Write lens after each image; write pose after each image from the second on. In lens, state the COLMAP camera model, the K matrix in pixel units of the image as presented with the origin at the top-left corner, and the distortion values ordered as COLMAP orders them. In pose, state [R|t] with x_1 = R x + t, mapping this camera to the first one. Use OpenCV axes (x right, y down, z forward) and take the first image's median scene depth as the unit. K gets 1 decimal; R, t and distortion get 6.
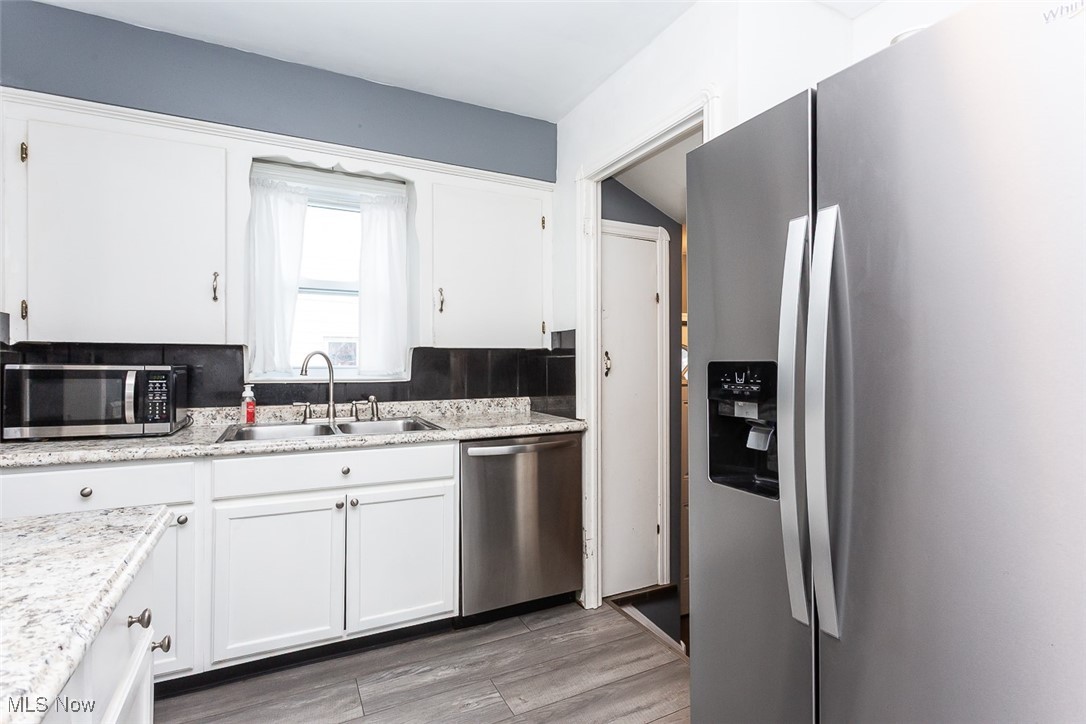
lens RADIAL K [[518.7, 0, 524.1], [0, 518.7, 363.8], [0, 0, 1]] dist [0.000933, 0.000394]
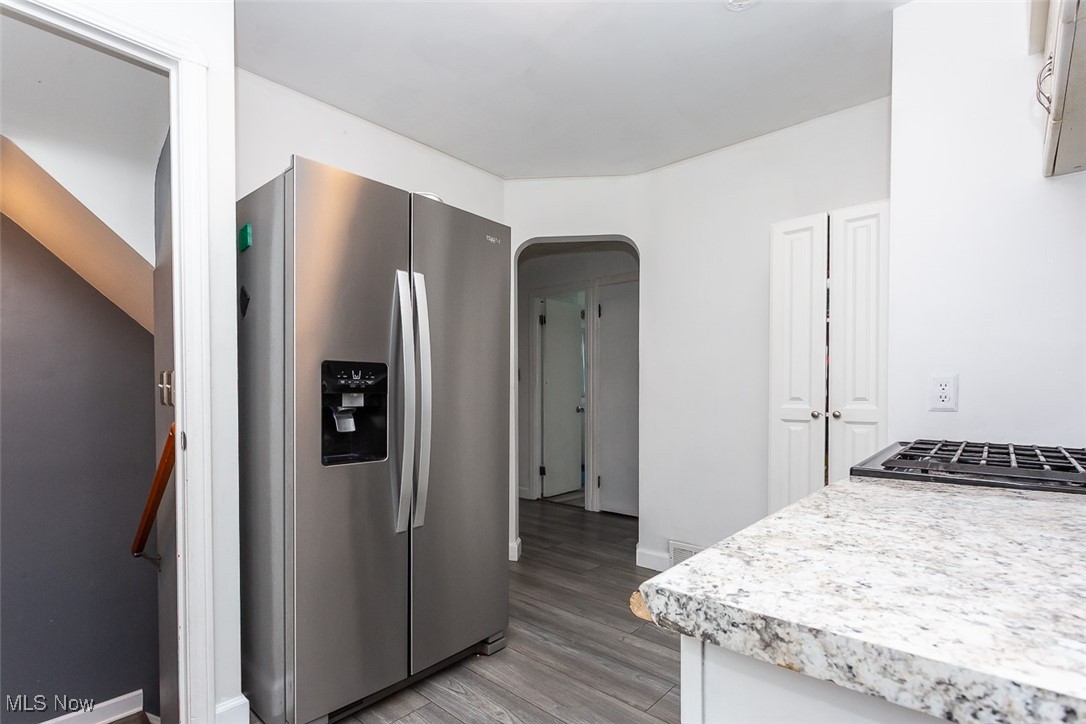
lens RADIAL K [[527.5, 0, 546.5], [0, 527.5, 396.7], [0, 0, 1]] dist [0.051009, 0.000212]
pose [[-0.405582, -0.005096, 0.914045, -0.572040], [-0.004163, 0.999984, 0.003728, 0.044186], [-0.914049, -0.002293, -0.405597, 0.656888]]
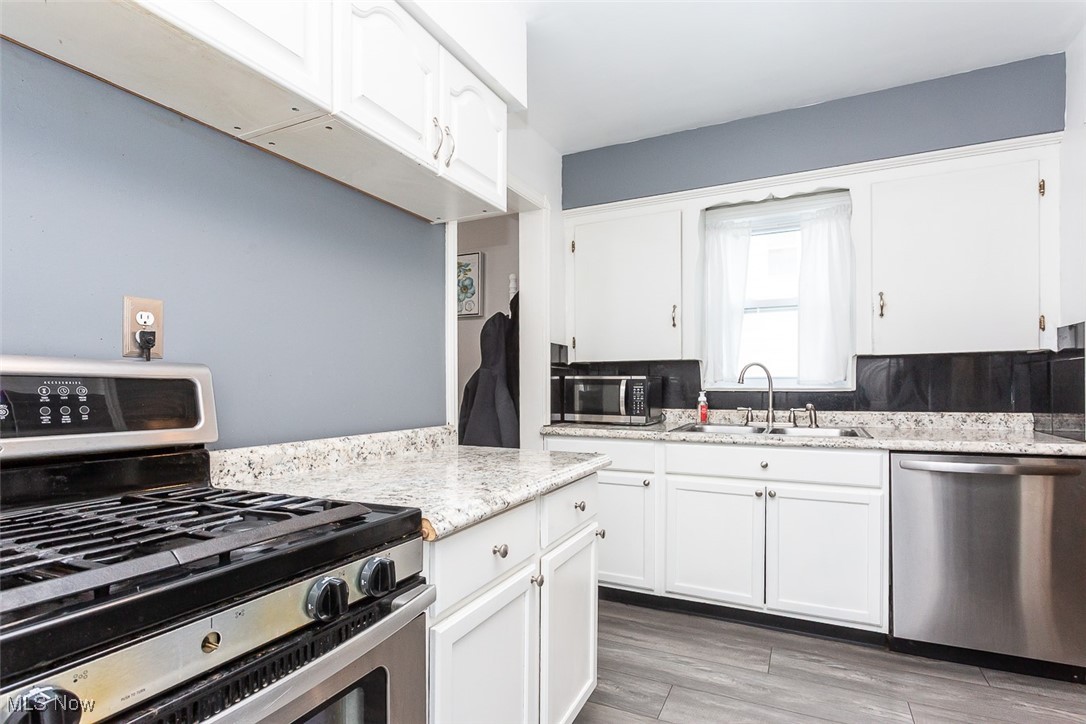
lens RADIAL K [[530.2, 0, 547.1], [0, 530.2, 389.3], [0, 0, 1]] dist [-0.000743, -0.000148]
pose [[0.626729, 0.002223, -0.779234, 0.237986], [0.006003, 0.999952, 0.007681, 0.023864], [0.779214, -0.009491, 0.626686, -0.095433]]
